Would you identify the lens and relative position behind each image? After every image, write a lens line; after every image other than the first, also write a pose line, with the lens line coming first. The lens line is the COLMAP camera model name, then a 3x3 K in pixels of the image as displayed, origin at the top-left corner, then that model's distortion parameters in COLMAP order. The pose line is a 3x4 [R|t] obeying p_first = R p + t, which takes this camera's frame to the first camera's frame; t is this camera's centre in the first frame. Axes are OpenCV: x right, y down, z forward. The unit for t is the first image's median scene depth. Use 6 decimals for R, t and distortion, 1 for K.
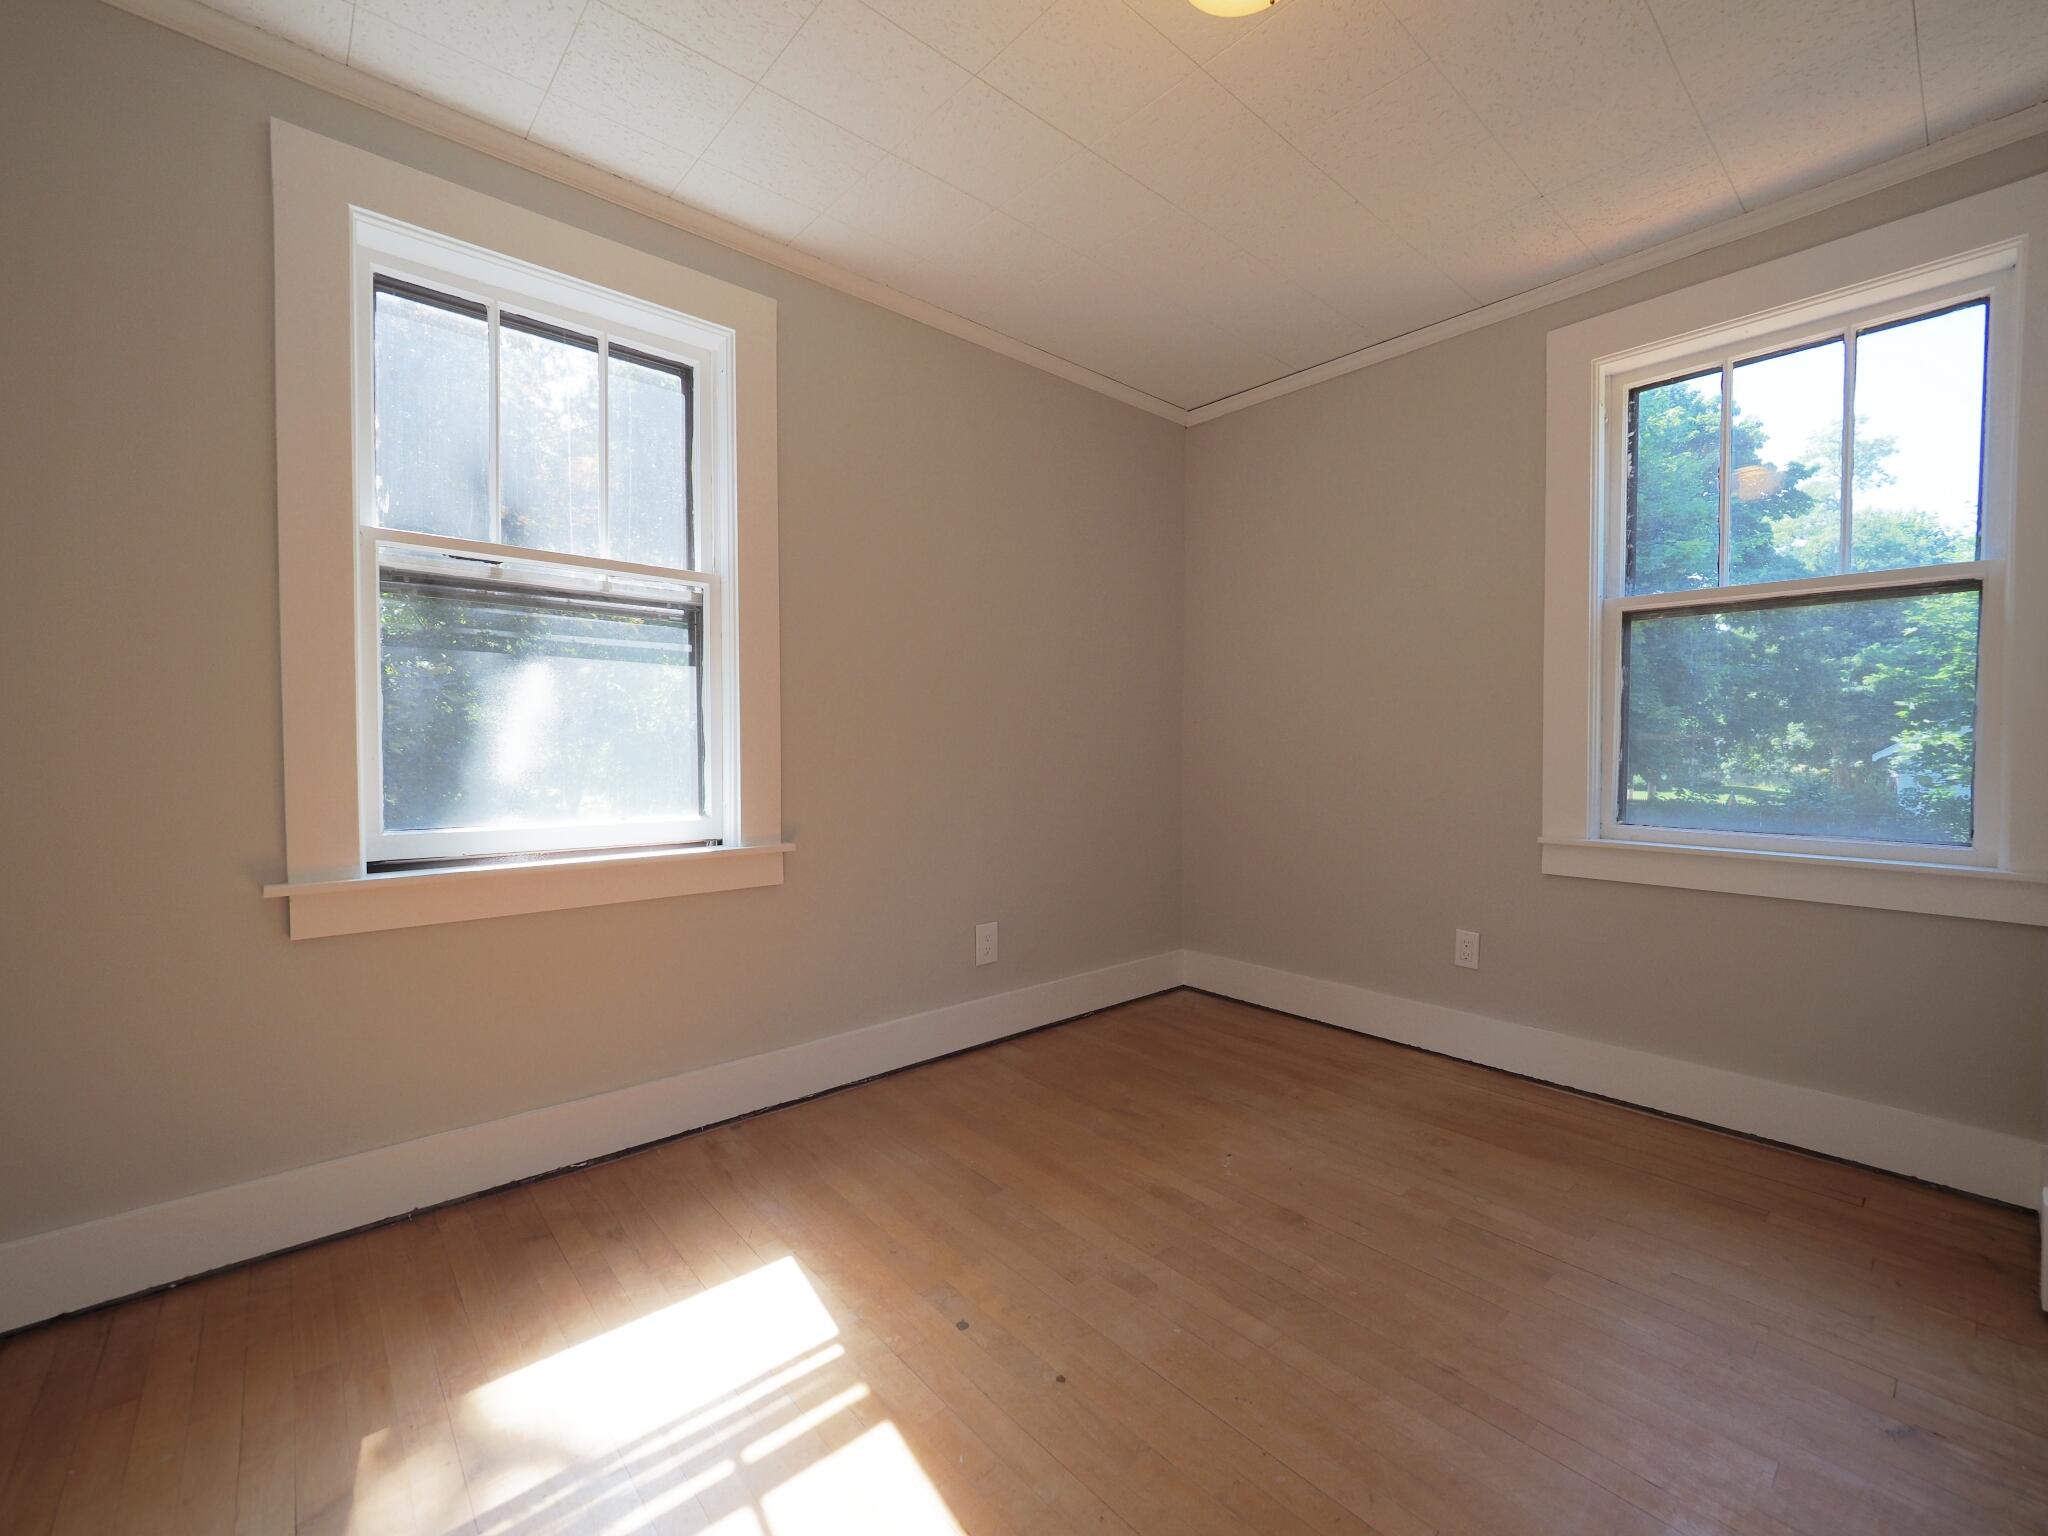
lens RADIAL K [[862.5, 0, 1028.5], [0, 862.5, 774.2], [0, 0, 1]] dist [-0.002680, -0.000389]
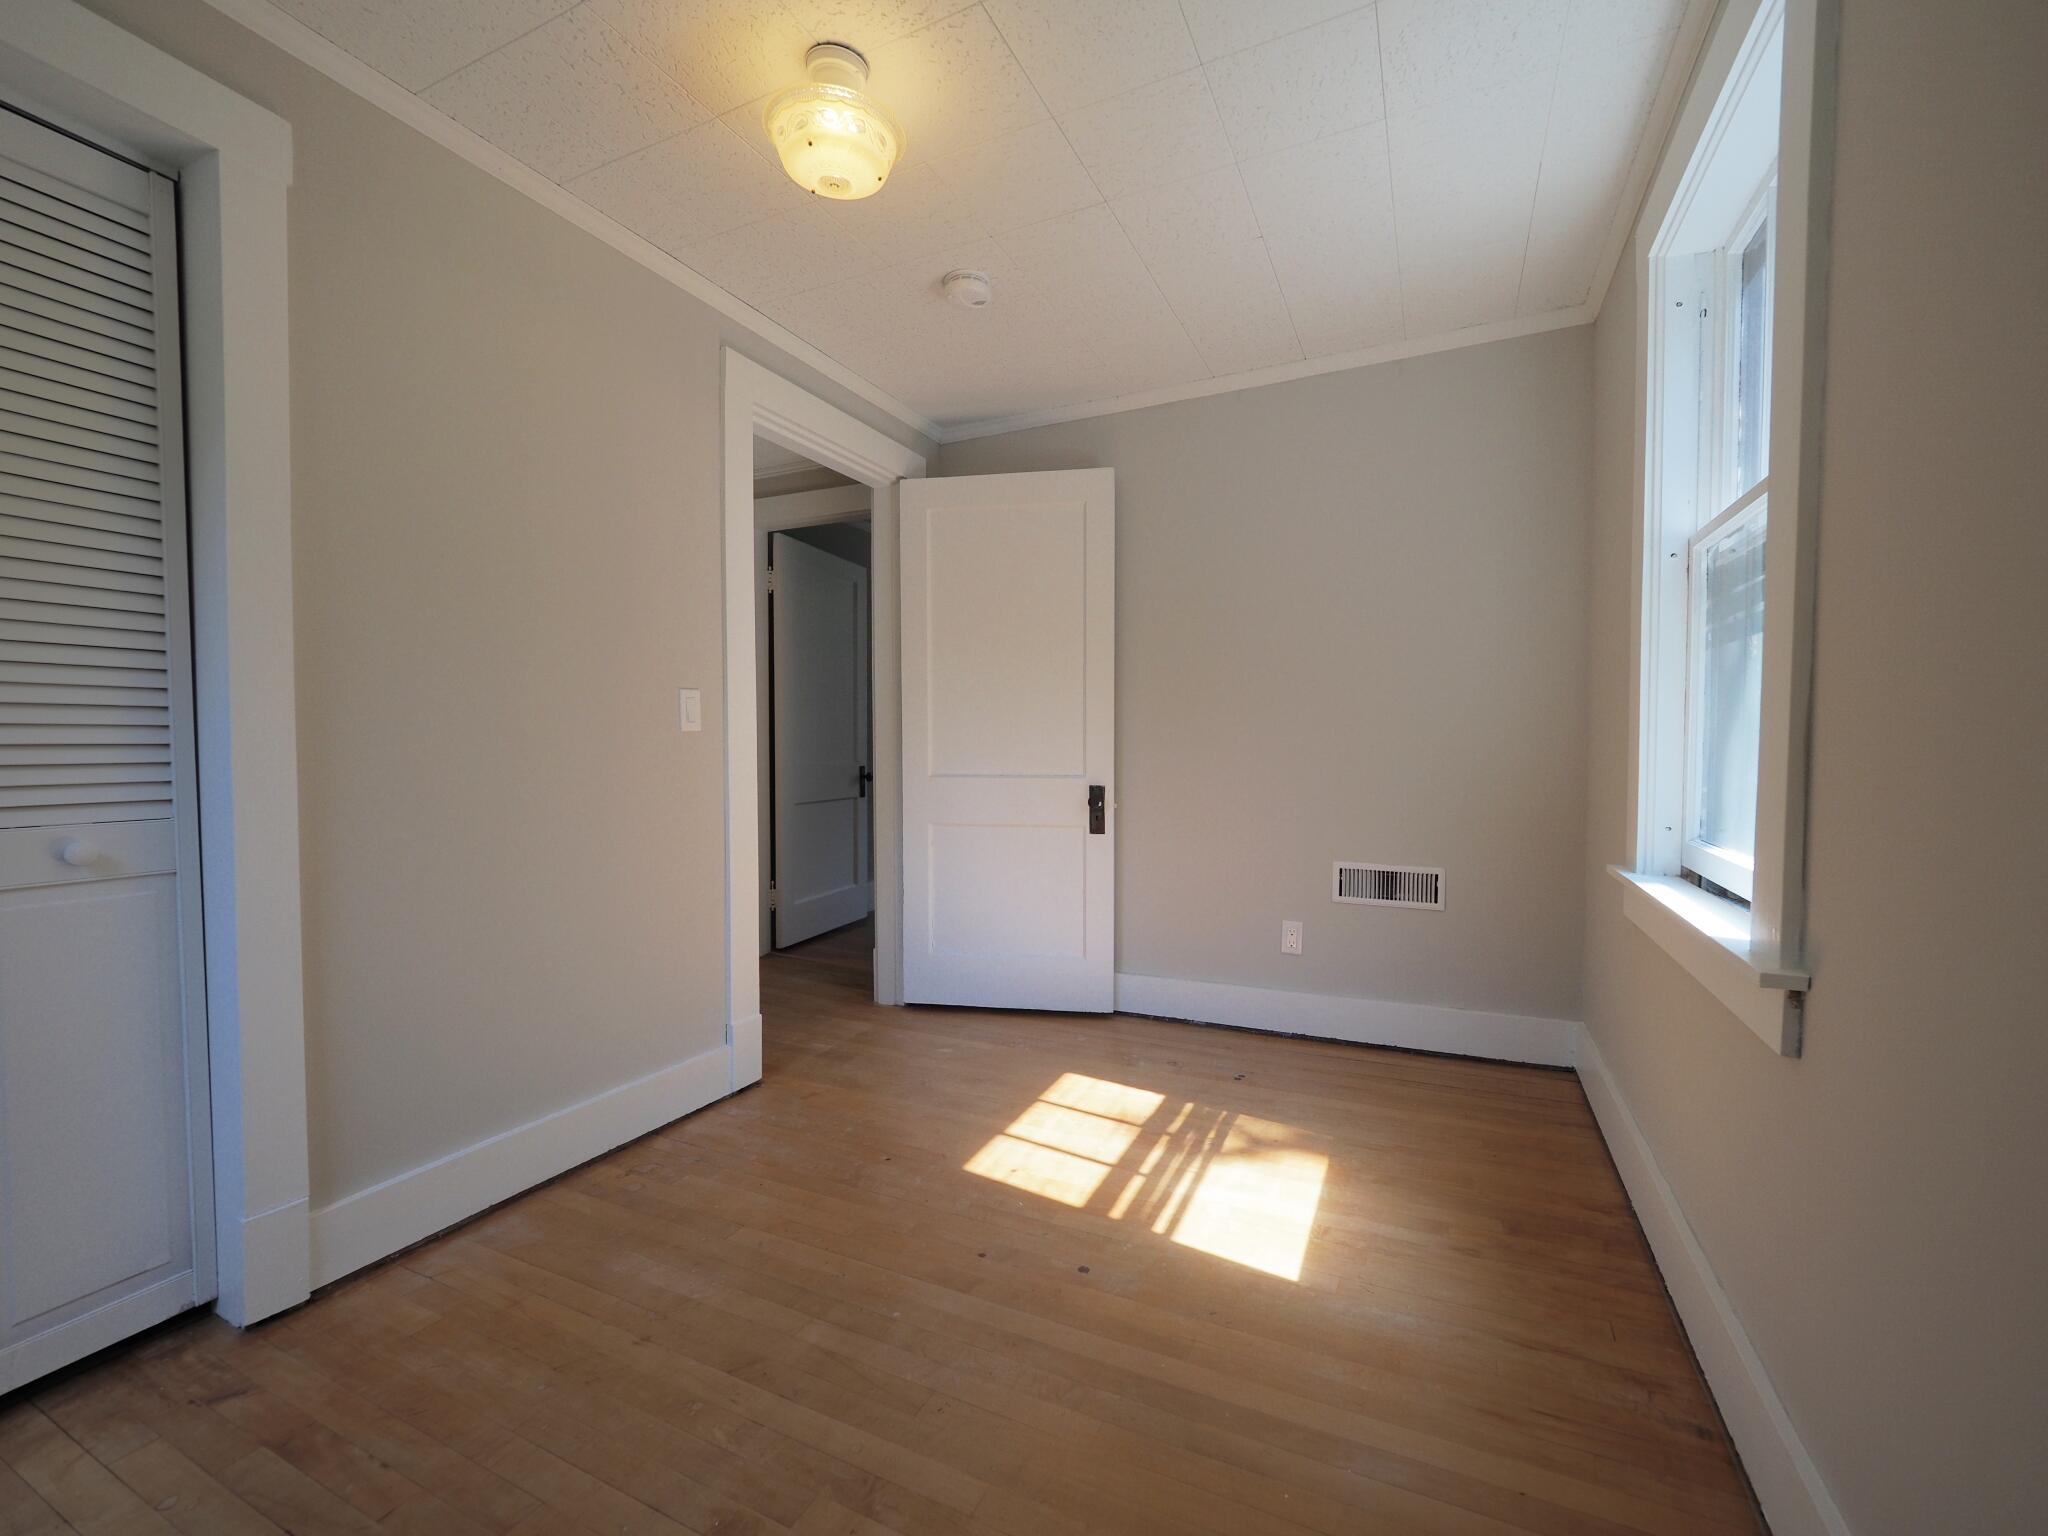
lens RADIAL K [[862.5, 0, 1028.5], [0, 862.5, 774.2], [0, 0, 1]] dist [-0.002680, -0.000389]
pose [[-0.922454, 0.012866, -0.385893, 0.252517], [-0.012153, 0.997982, 0.062324, -0.045429], [0.385916, 0.062181, -0.920436, 1.194922]]
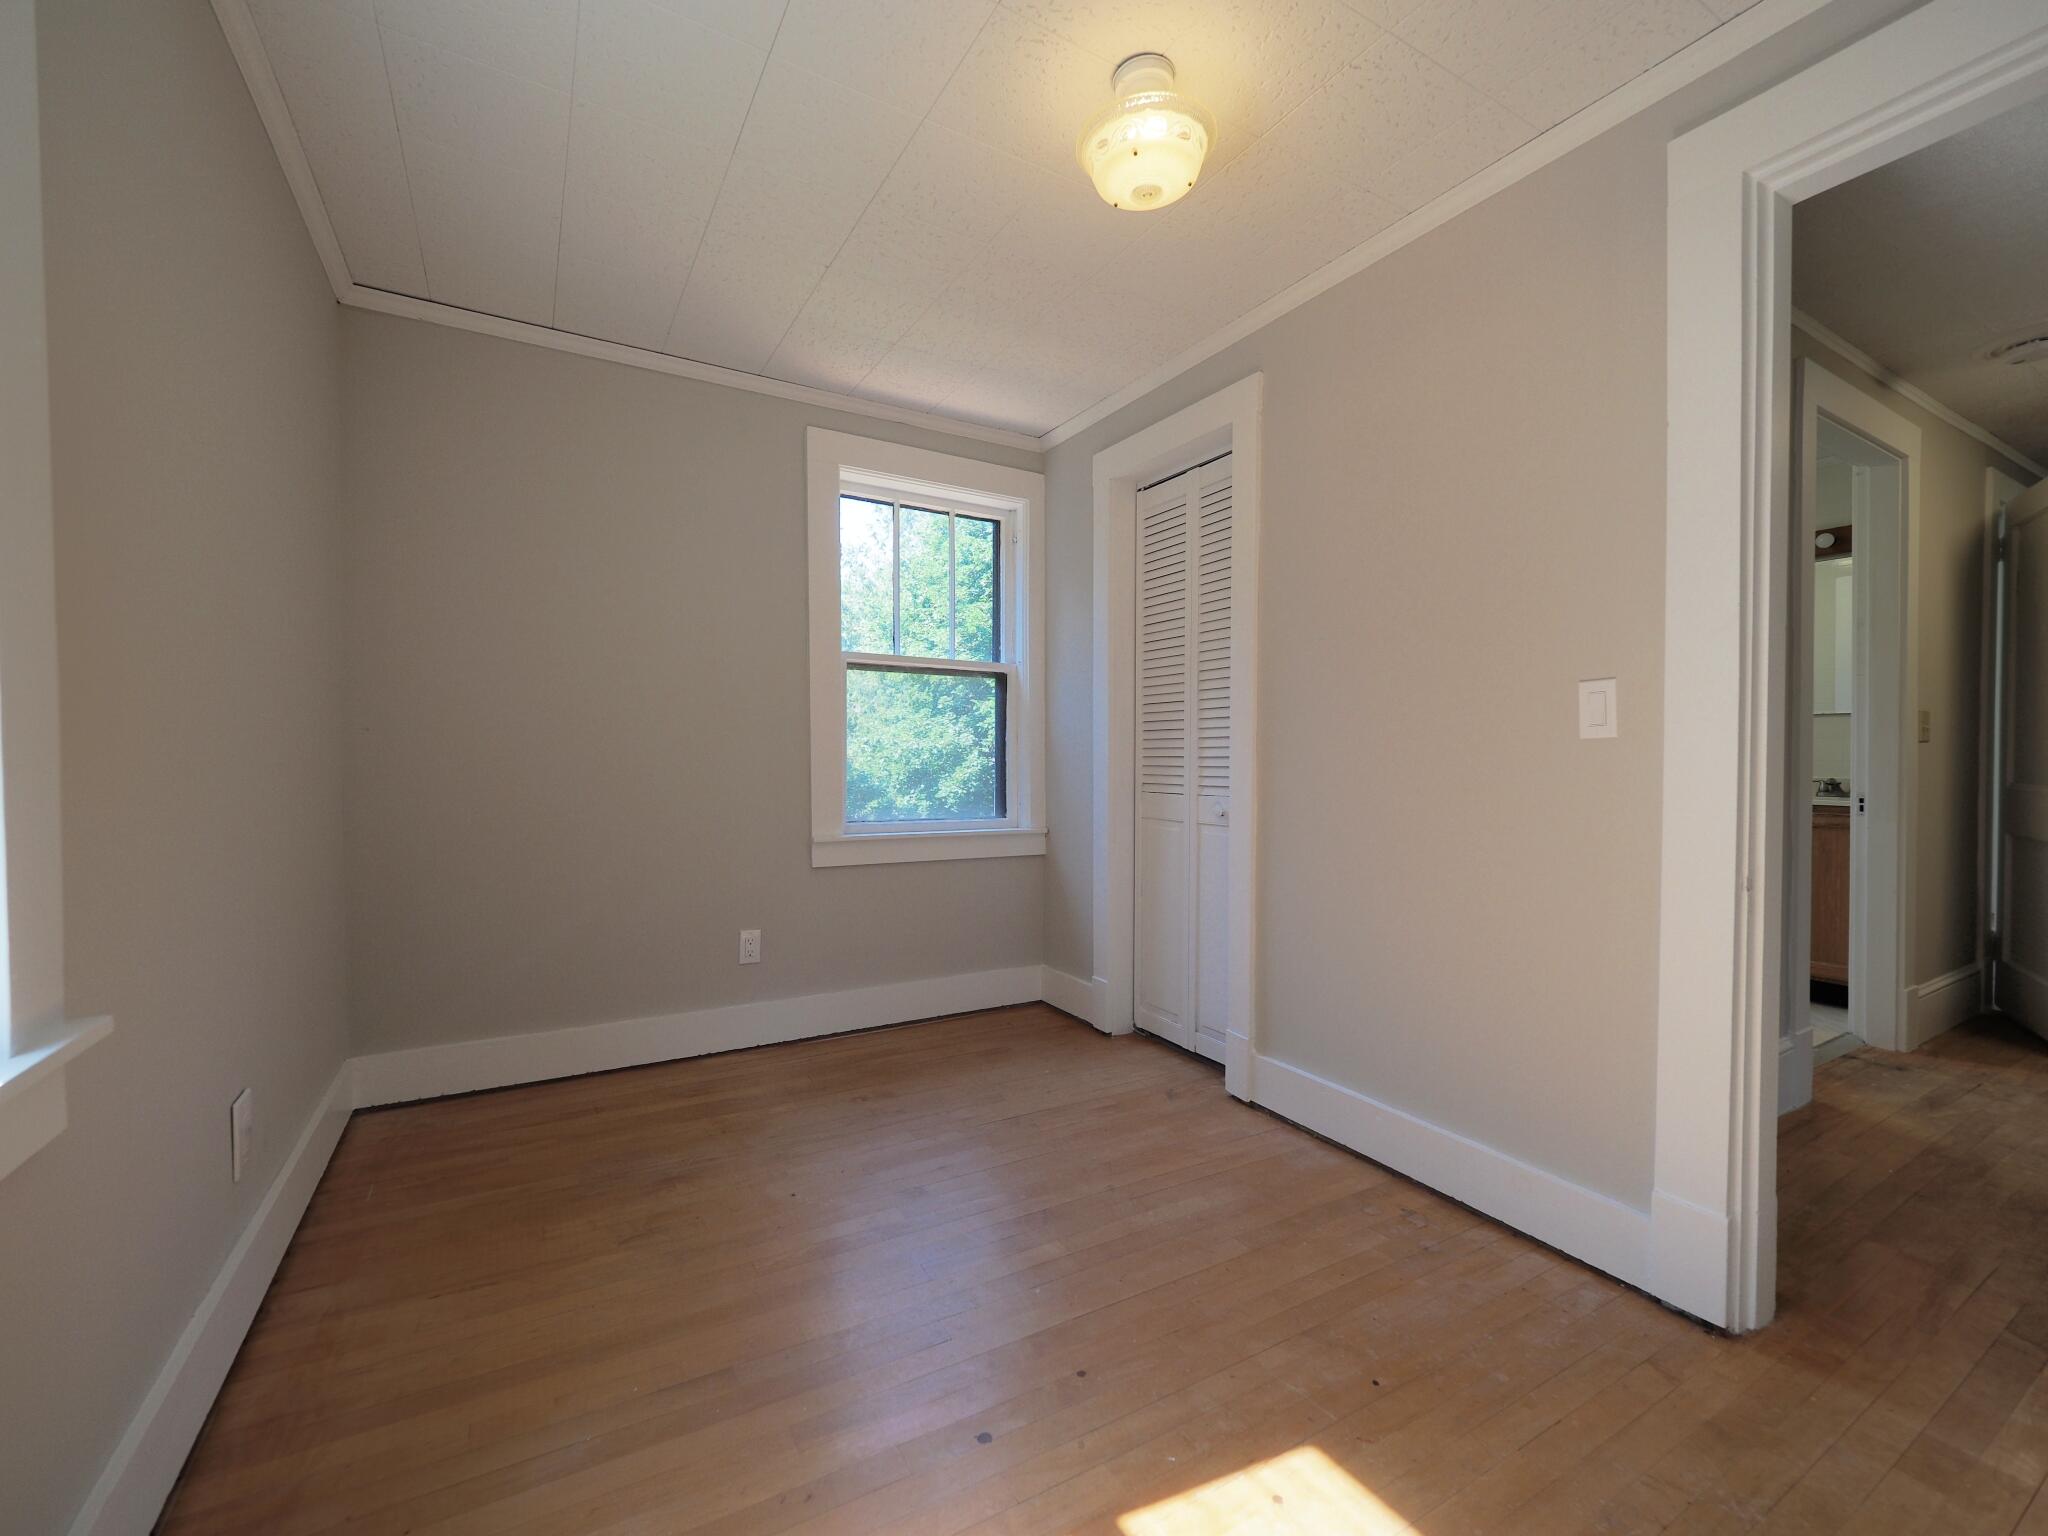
lens RADIAL K [[862.5, 0, 1028.5], [0, 862.5, 774.2], [0, 0, 1]] dist [-0.002680, -0.000389]
pose [[0.197404, -0.020746, 0.980103, -0.550113], [0.032839, 0.999355, 0.014540, -0.024931], [-0.979772, 0.029316, 0.197957, 0.464257]]
